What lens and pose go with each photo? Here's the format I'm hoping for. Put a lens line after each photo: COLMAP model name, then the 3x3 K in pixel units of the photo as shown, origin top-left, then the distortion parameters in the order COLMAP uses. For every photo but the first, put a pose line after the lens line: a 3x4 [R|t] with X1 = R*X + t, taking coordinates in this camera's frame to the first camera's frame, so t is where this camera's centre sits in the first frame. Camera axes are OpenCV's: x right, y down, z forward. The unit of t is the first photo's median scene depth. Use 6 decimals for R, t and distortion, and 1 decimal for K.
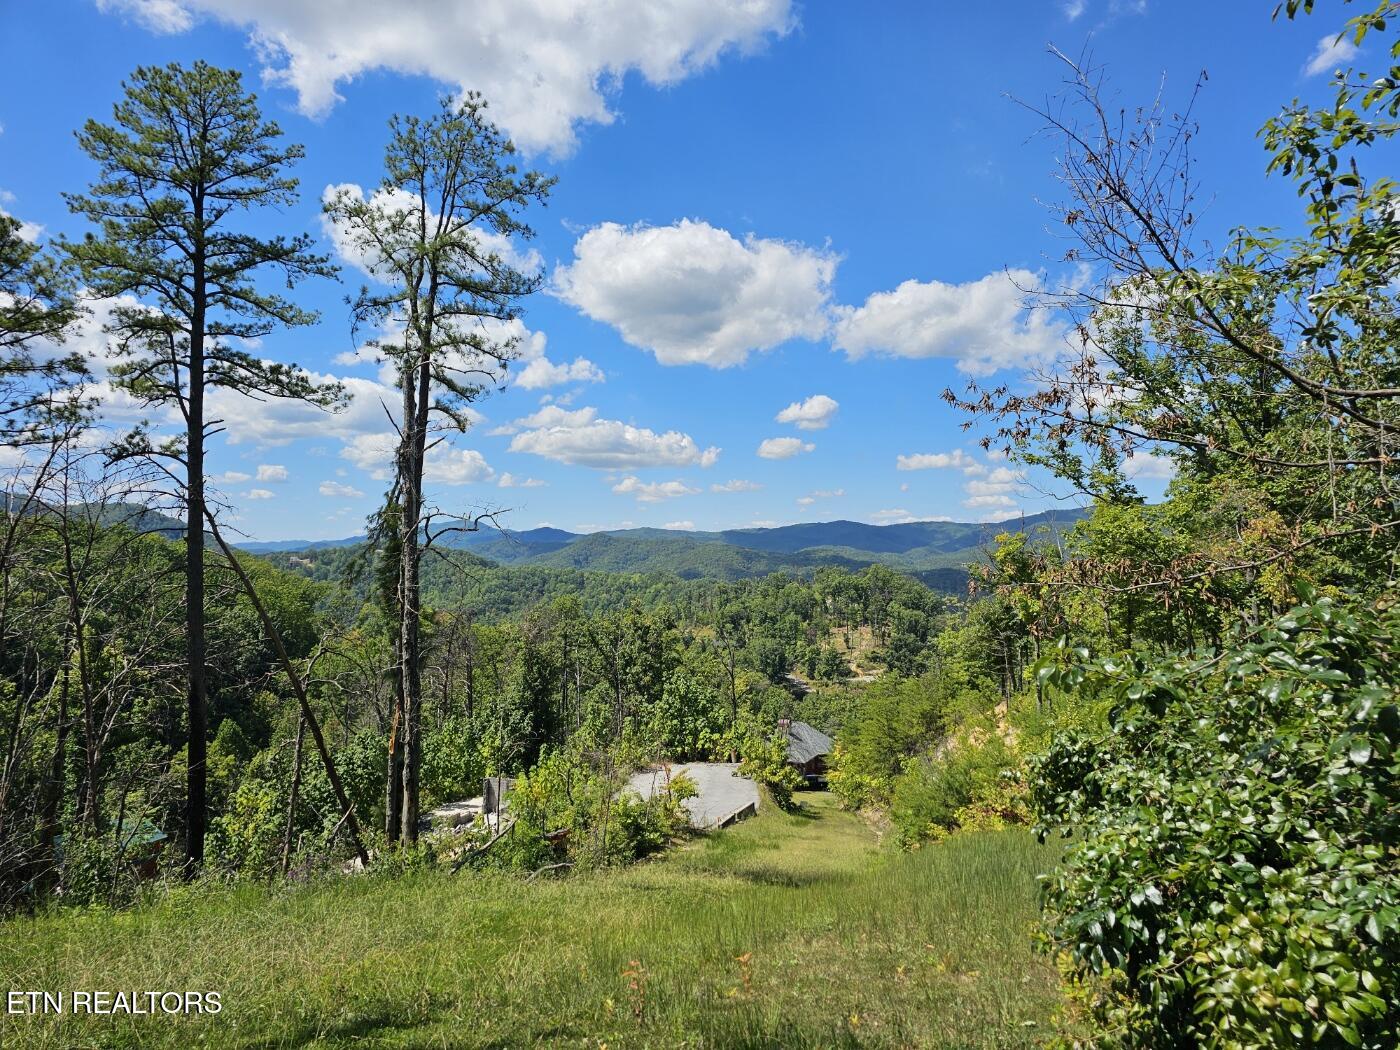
lens RADIAL K [[1017.5, 0, 700.0], [0, 1017.5, 525.0], [0, 0, 1]] dist [0.090150, -0.097885]
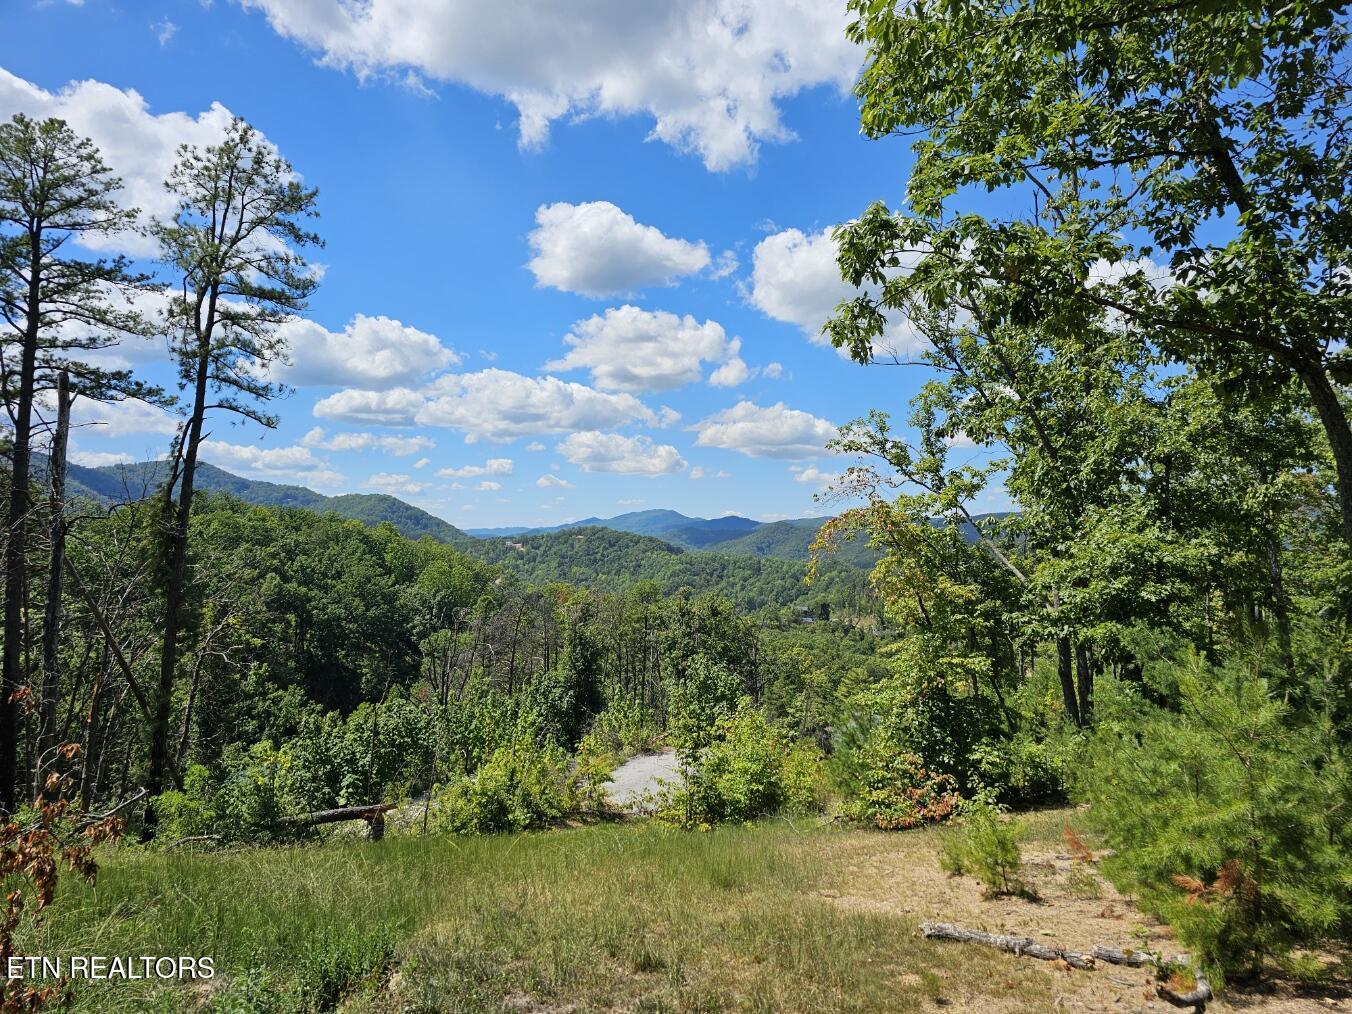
lens RADIAL K [[969.6, 0, 669.4], [0, 969.6, 486.9], [0, 0, 1]] dist [0.034095, 0.001792]
pose [[0.971499, -0.004793, -0.236995, 0.170247], [-0.001795, 0.999618, -0.027574, -0.000468], [0.237036, 0.027213, 0.971120, 0.040637]]
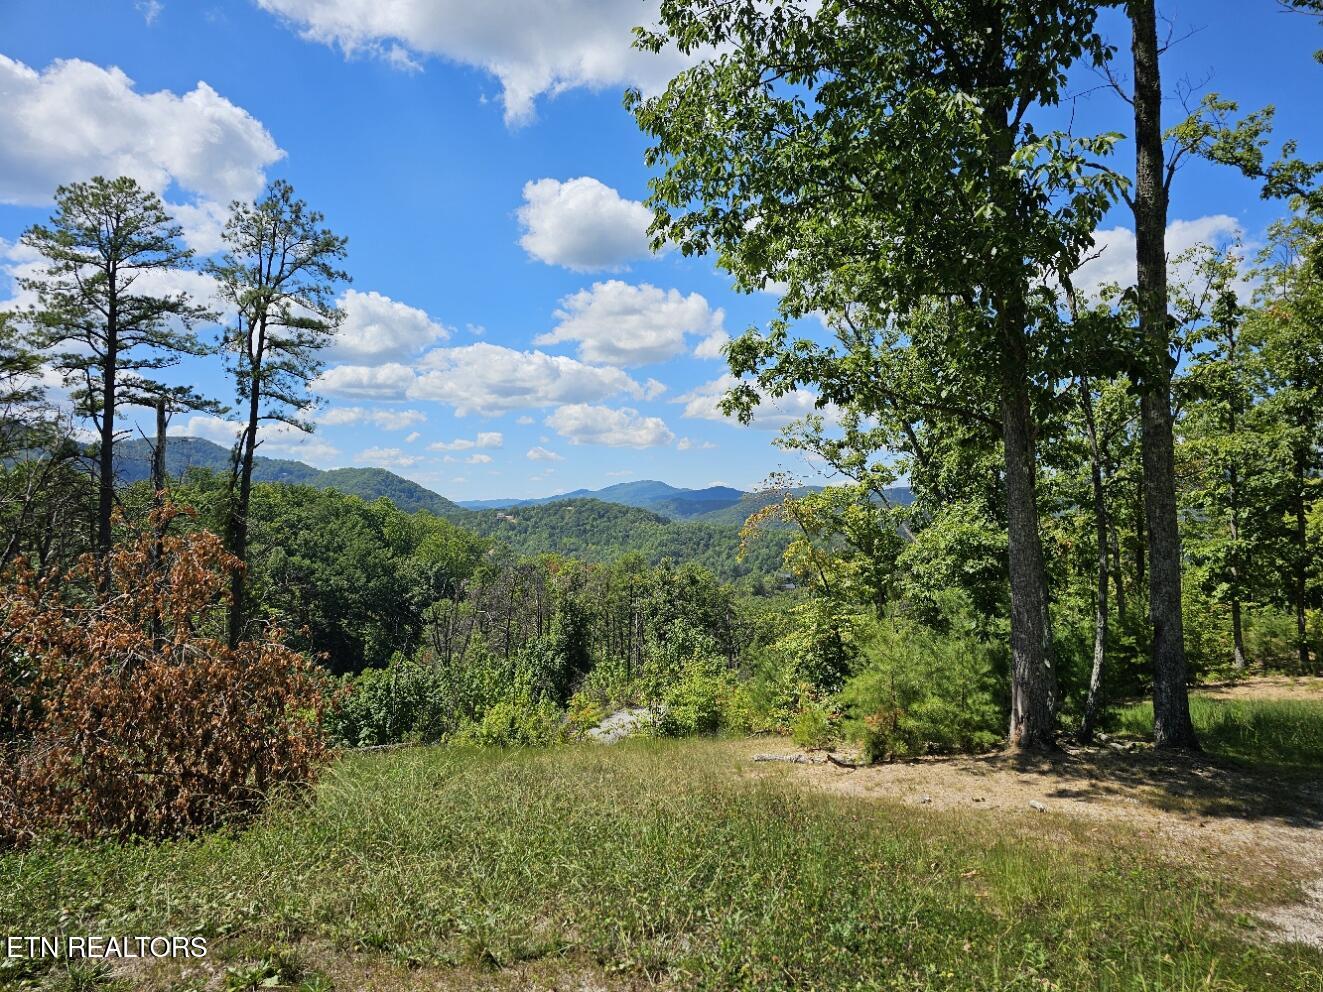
lens RADIAL K [[960.7, 0, 661.5], [0, 960.7, 496.0], [0, 0, 1]] dist [0.002415, 0.072329]
pose [[0.972312, -0.004240, -0.233646, 0.197531], [0.007590, 0.999881, 0.013443, -0.009697], [0.233562, -0.014844, 0.972229, -0.034830]]
